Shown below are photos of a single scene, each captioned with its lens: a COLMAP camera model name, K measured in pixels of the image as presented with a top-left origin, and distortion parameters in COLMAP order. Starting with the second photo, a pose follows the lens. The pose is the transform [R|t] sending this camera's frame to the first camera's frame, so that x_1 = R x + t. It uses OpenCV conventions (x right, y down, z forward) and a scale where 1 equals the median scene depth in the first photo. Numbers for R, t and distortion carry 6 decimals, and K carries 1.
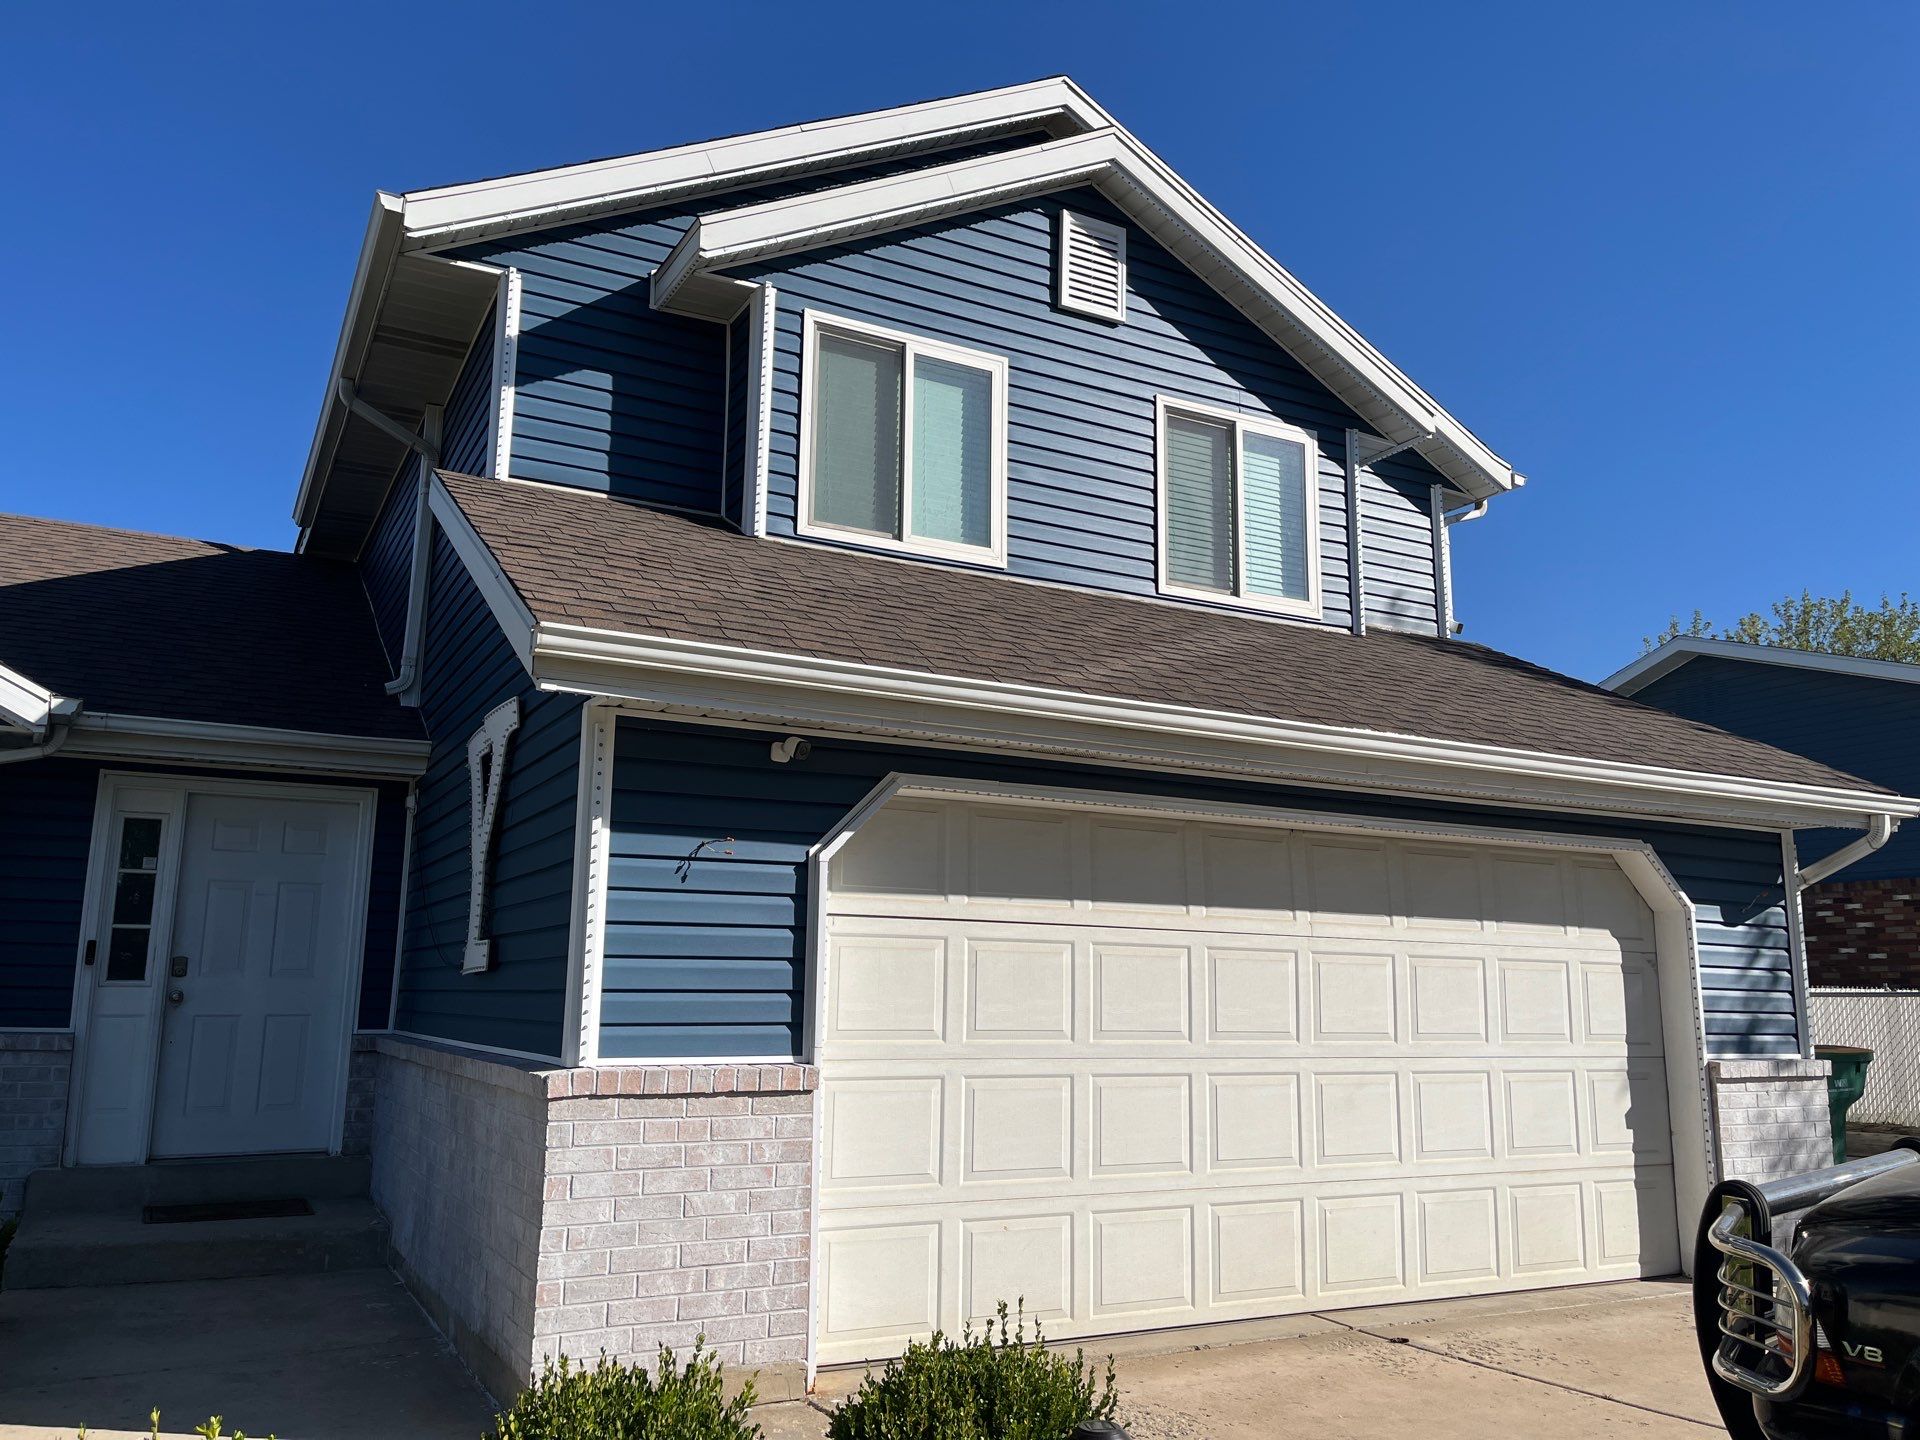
lens RADIAL K [[1483.9, 0, 981.0], [0, 1483.9, 712.1], [0, 0, 1]] dist [0.050441, -0.051969]
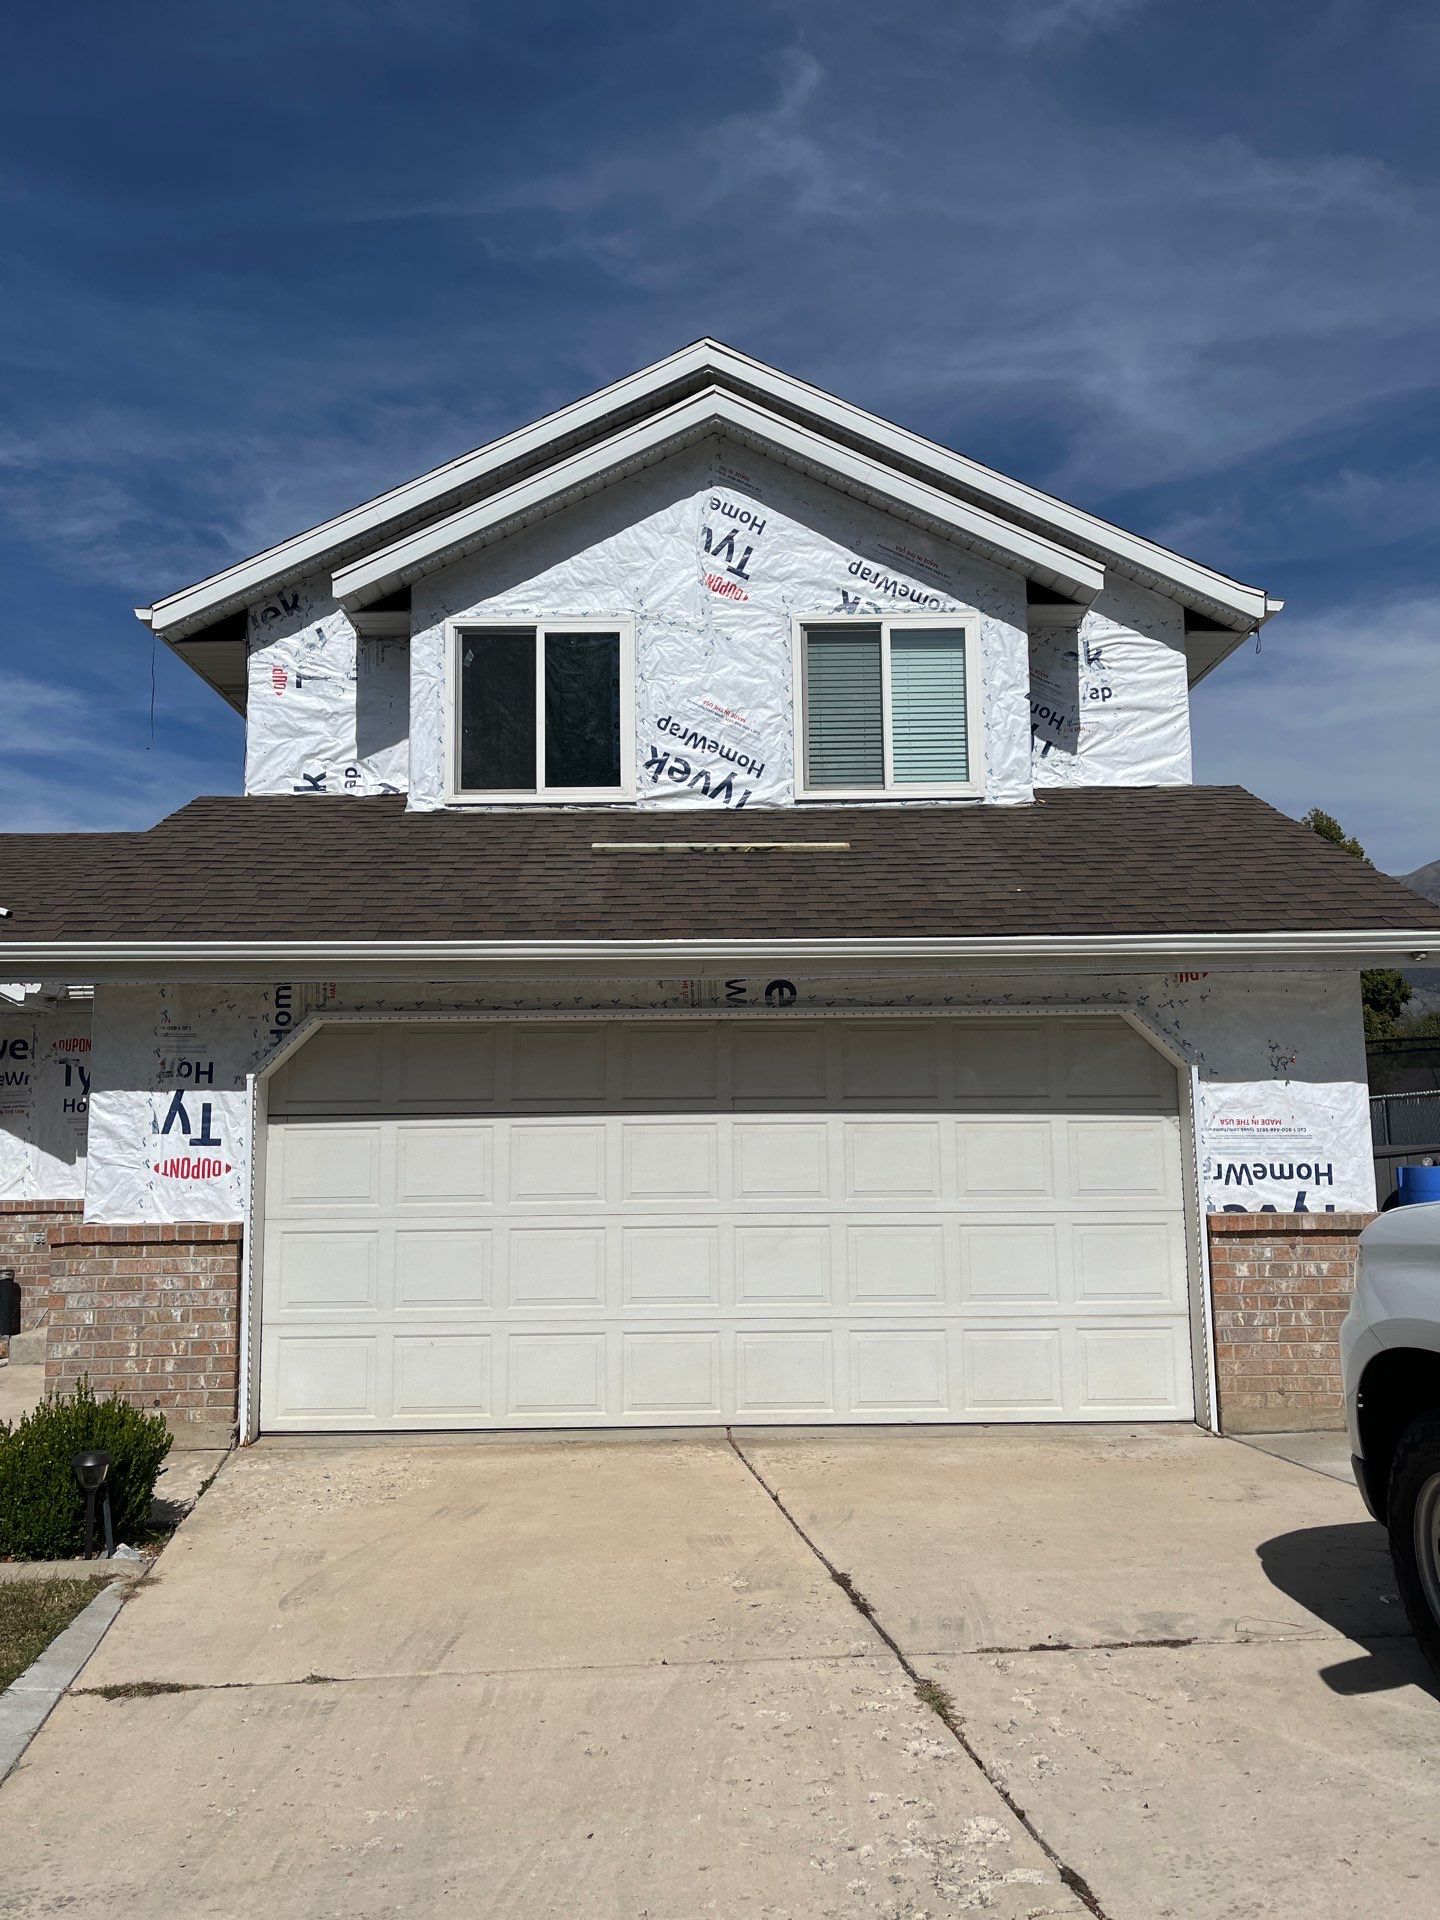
lens RADIAL K [[1488.1, 0, 720.0], [0, 1488.1, 960.0], [0, 0, 1]] dist [0.067802, -0.057421]
pose [[0.879884, -0.081171, -0.468204, 0.652385], [0.109890, 0.993352, 0.034299, -0.006535], [0.462307, -0.081630, 0.882954, -0.019118]]
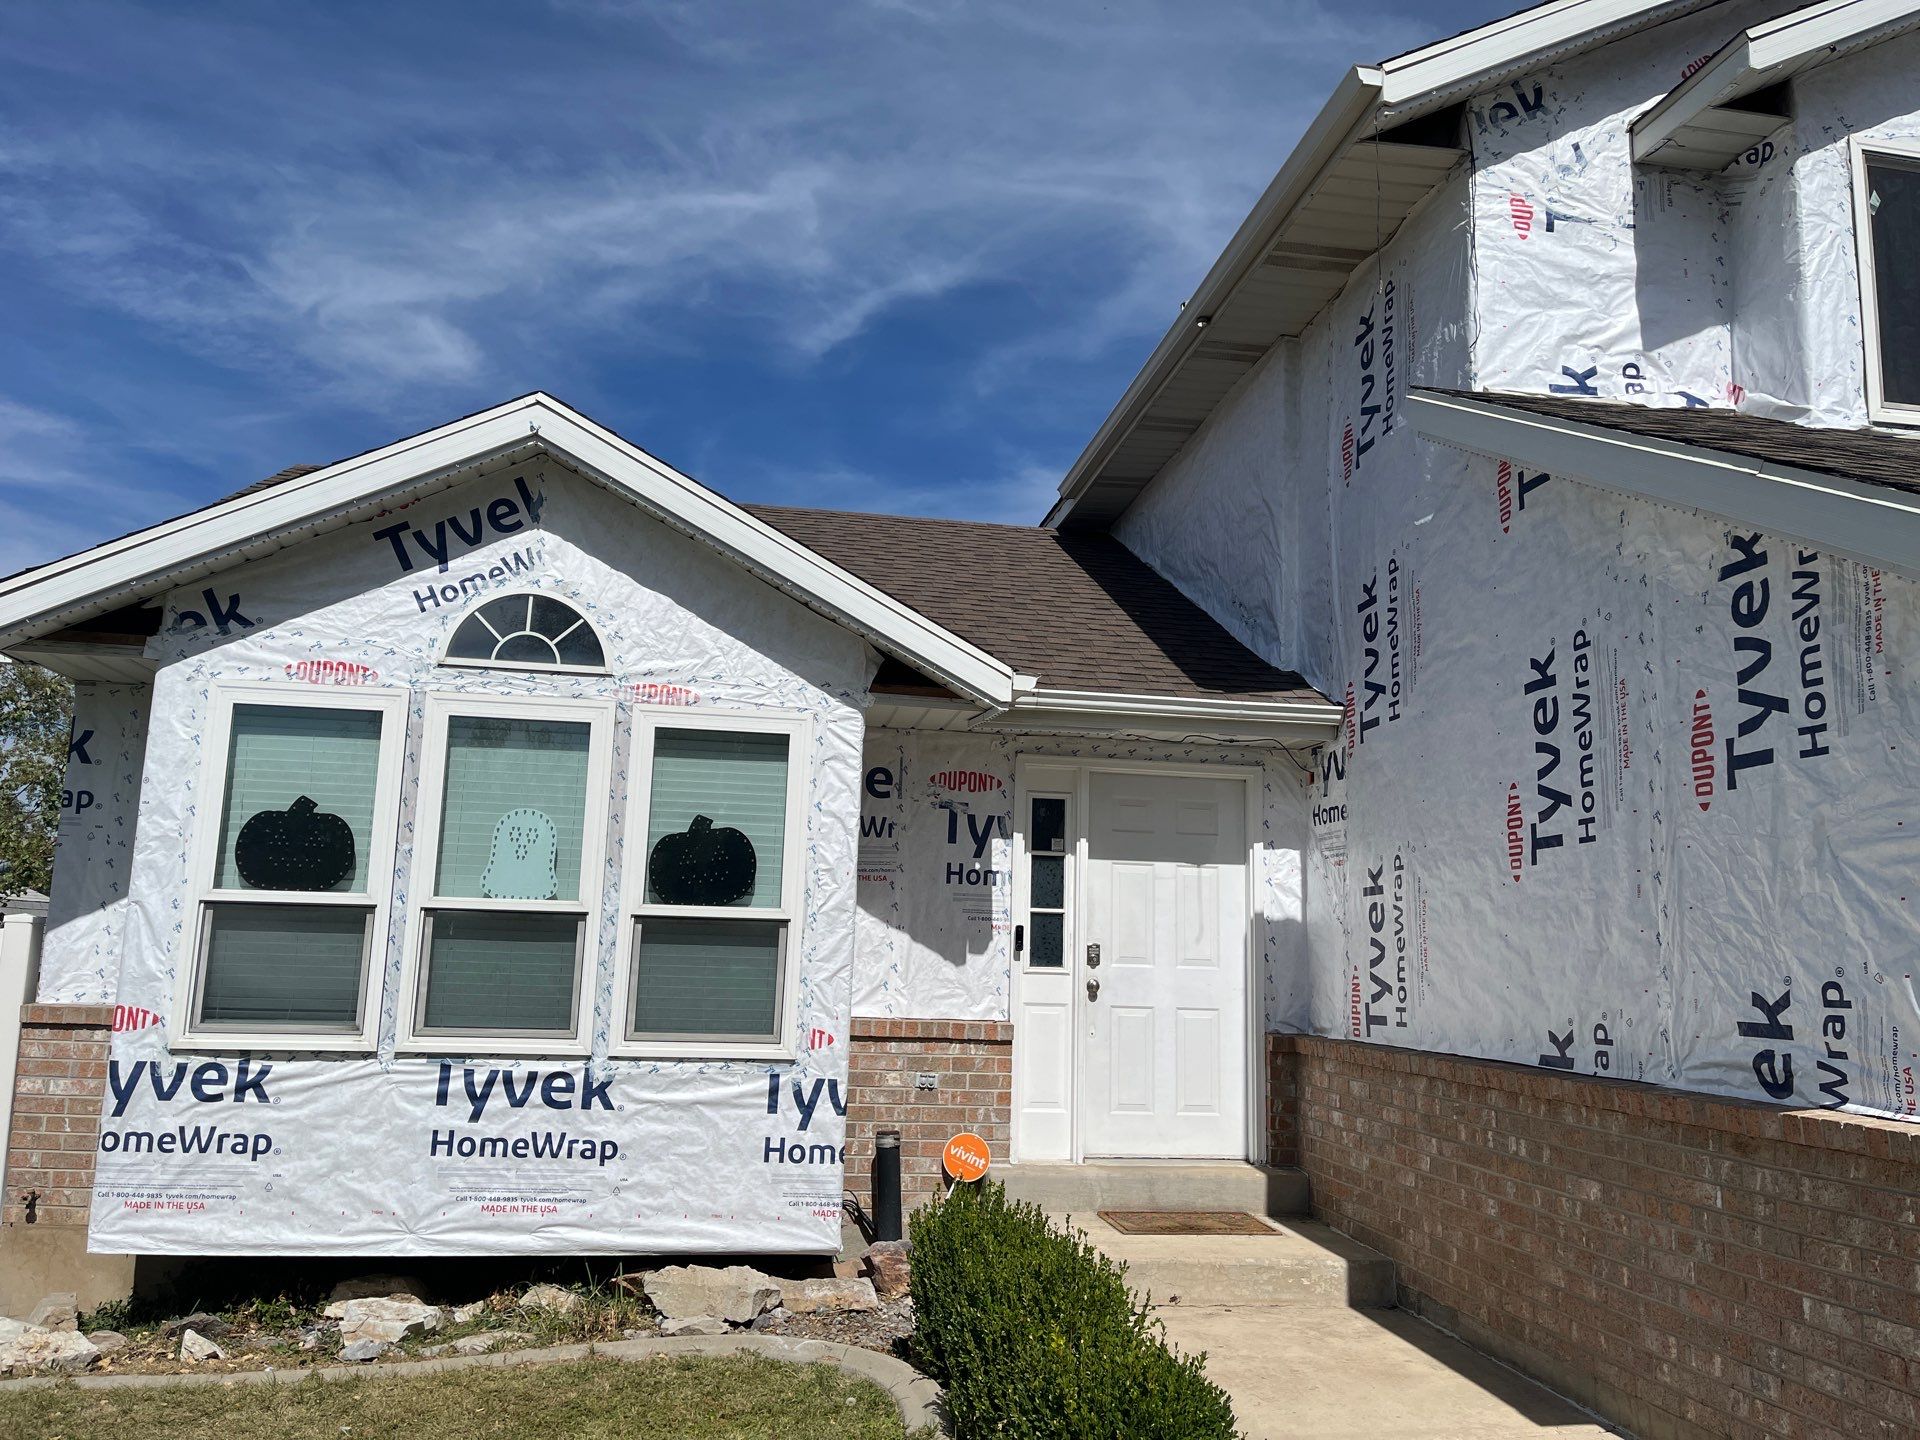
lens RADIAL K [[1489.6, 0, 966.8], [0, 1489.6, 719.2], [0, 0, 1]] dist [0.095274, -0.111099]
pose [[0.944649, -0.033250, -0.326392, -0.309689], [0.041160, 0.999002, 0.017357, 0.001742], [0.325489, -0.029830, 0.945075, 0.088234]]
